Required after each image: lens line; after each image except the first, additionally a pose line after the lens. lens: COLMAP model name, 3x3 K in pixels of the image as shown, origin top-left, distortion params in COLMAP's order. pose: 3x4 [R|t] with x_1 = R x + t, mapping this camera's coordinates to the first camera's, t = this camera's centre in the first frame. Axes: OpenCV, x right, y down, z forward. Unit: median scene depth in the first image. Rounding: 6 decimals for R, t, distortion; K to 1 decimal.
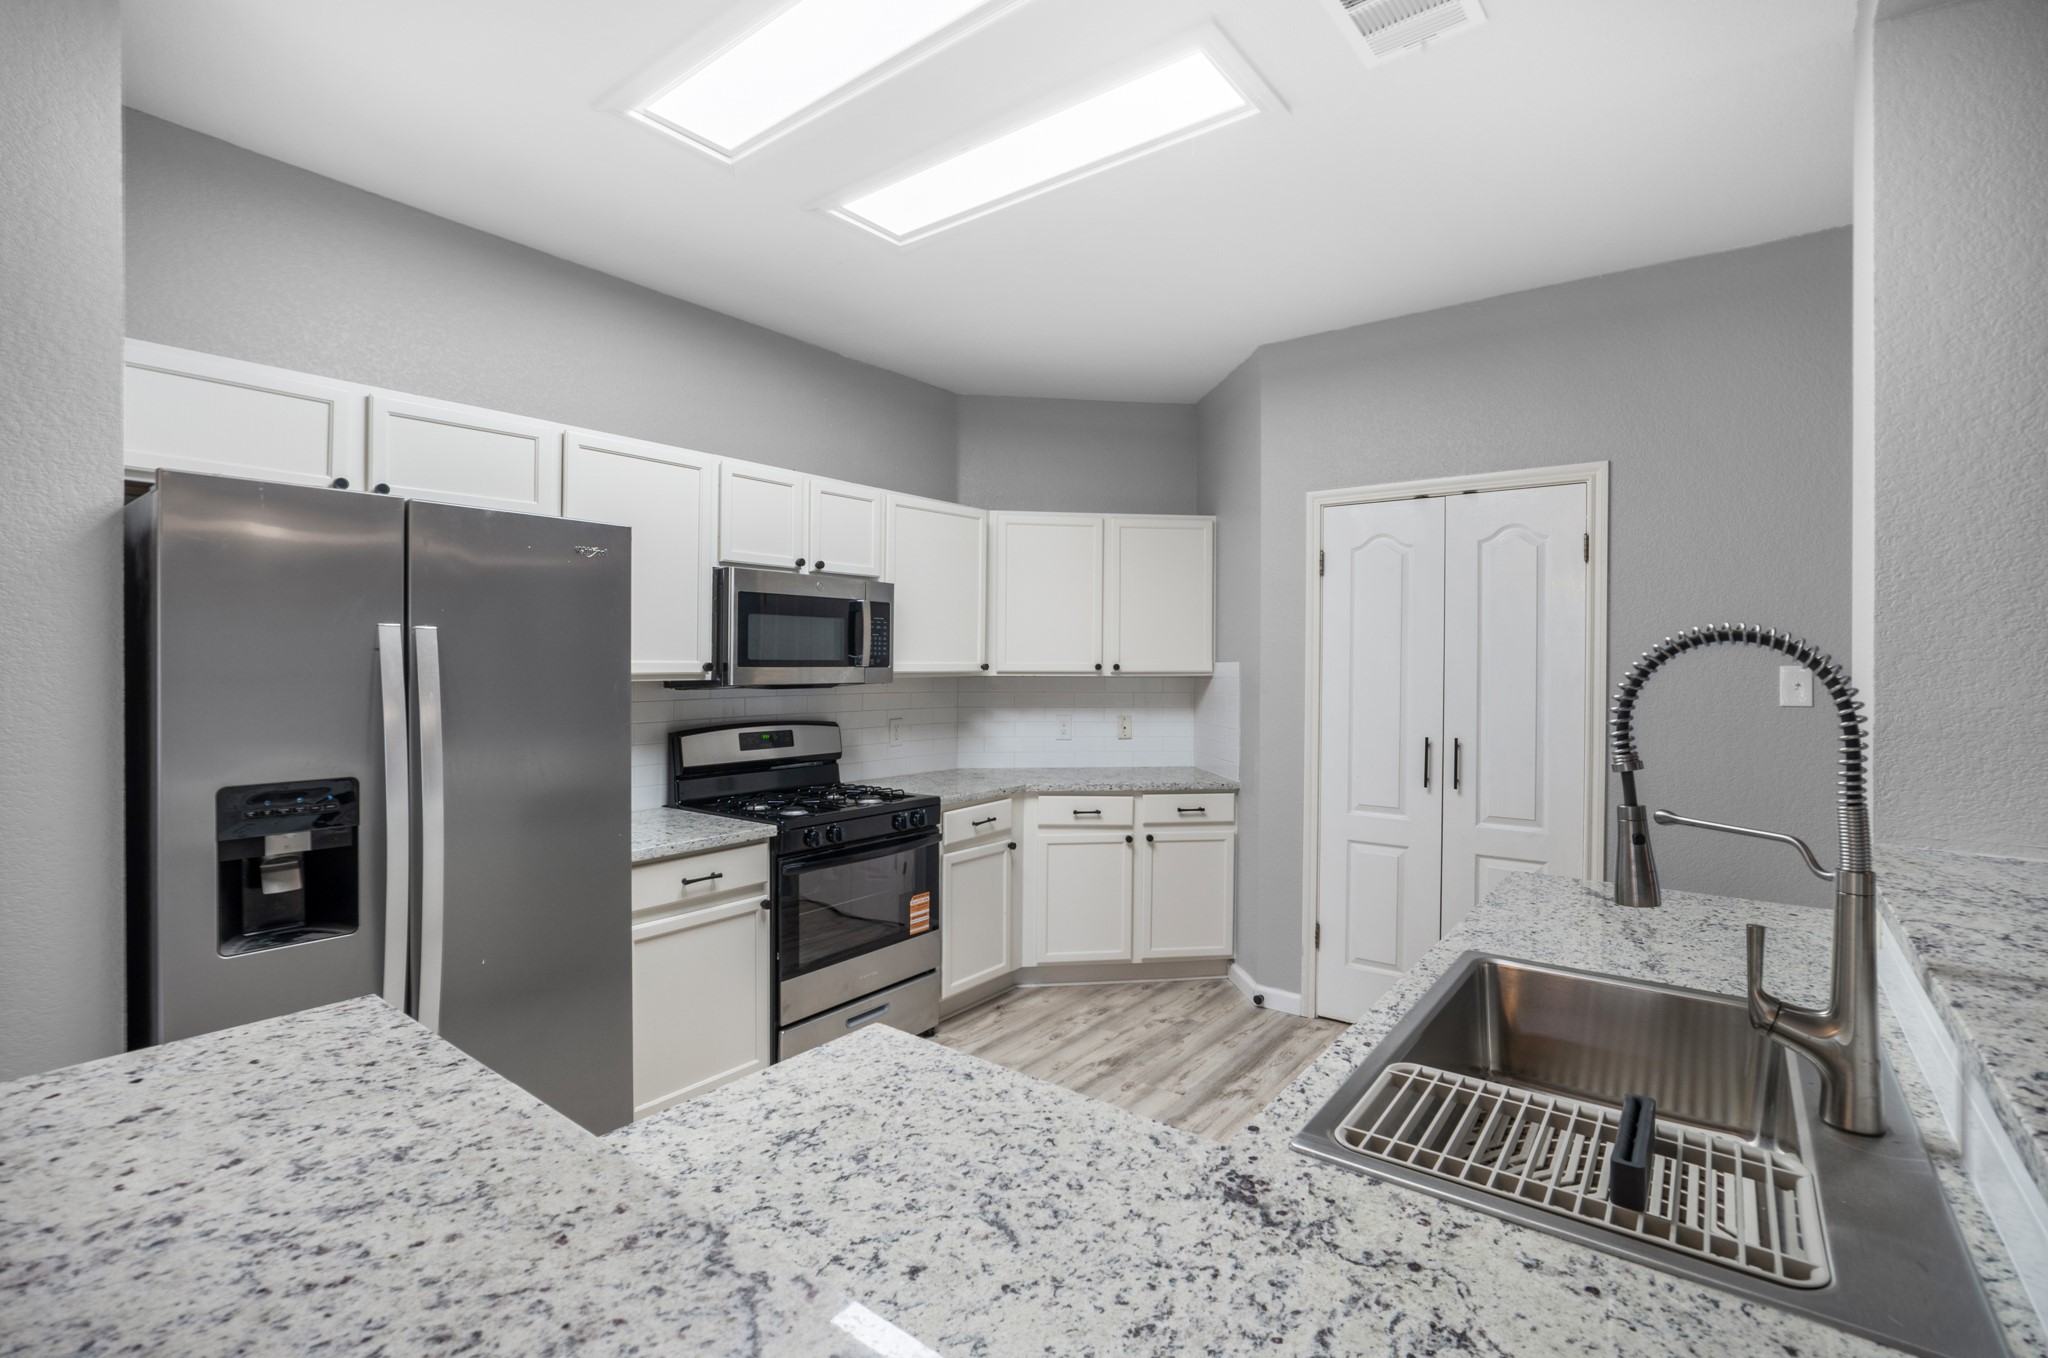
lens RADIAL K [[920.2, 0, 1028.1], [0, 920.2, 670.5], [0, 0, 1]] dist [-0.015315, 0.000677]
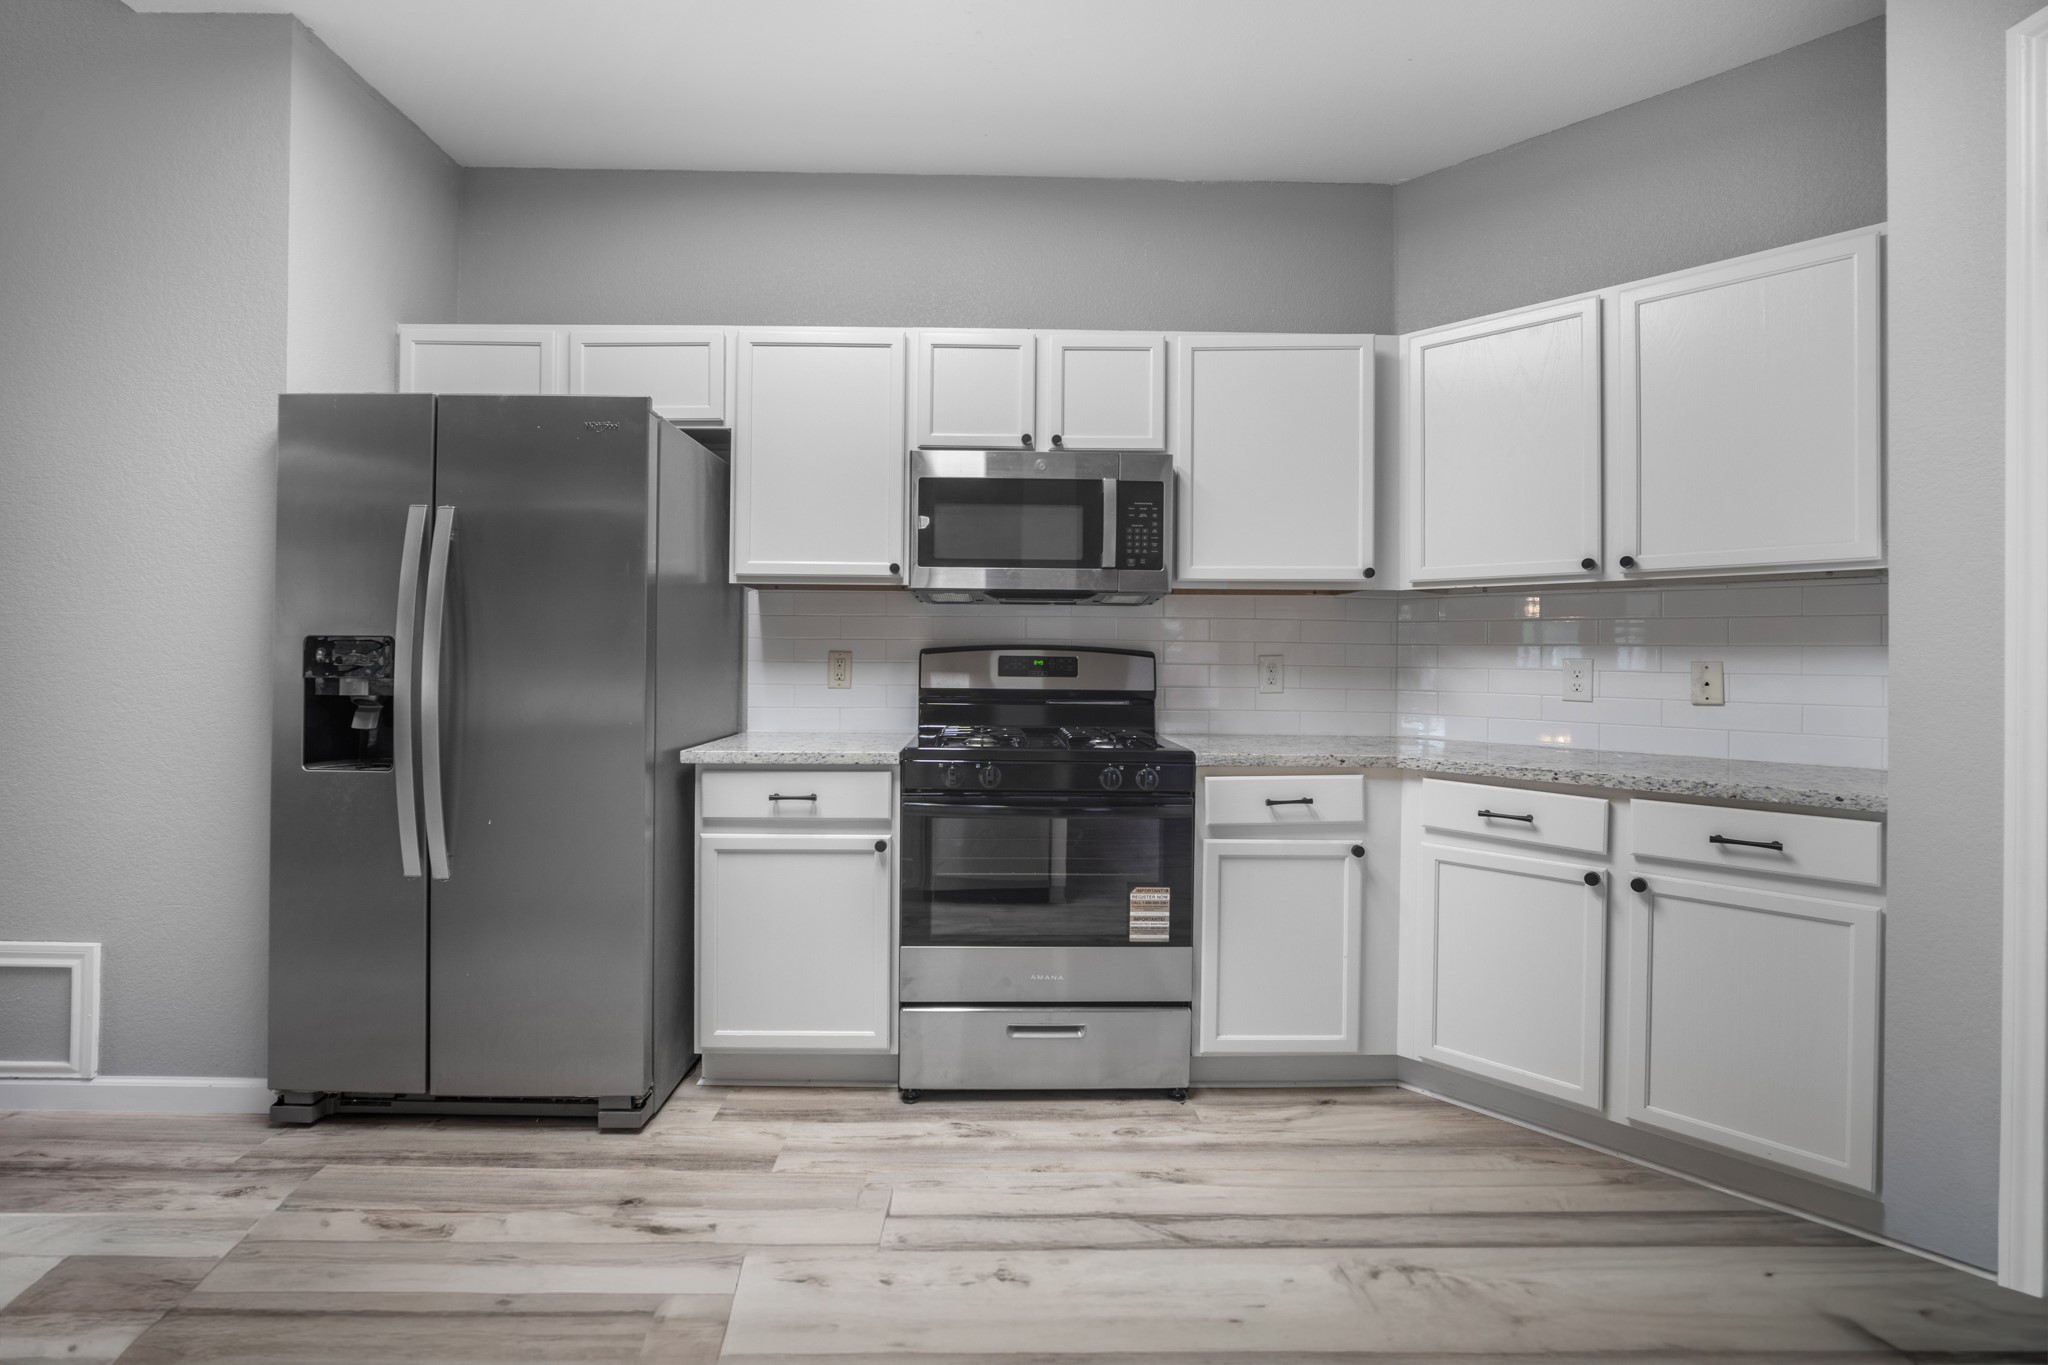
lens RADIAL K [[920.2, 0, 1009.4], [0, 920.2, 653.4], [0, 0, 1]] dist [-0.015315, 0.000677]
pose [[0.622224, 0.001289, -0.782838, 0.324201], [-0.012736, 0.999883, -0.008476, 0.066077], [0.782736, 0.015244, 0.622167, 0.431112]]
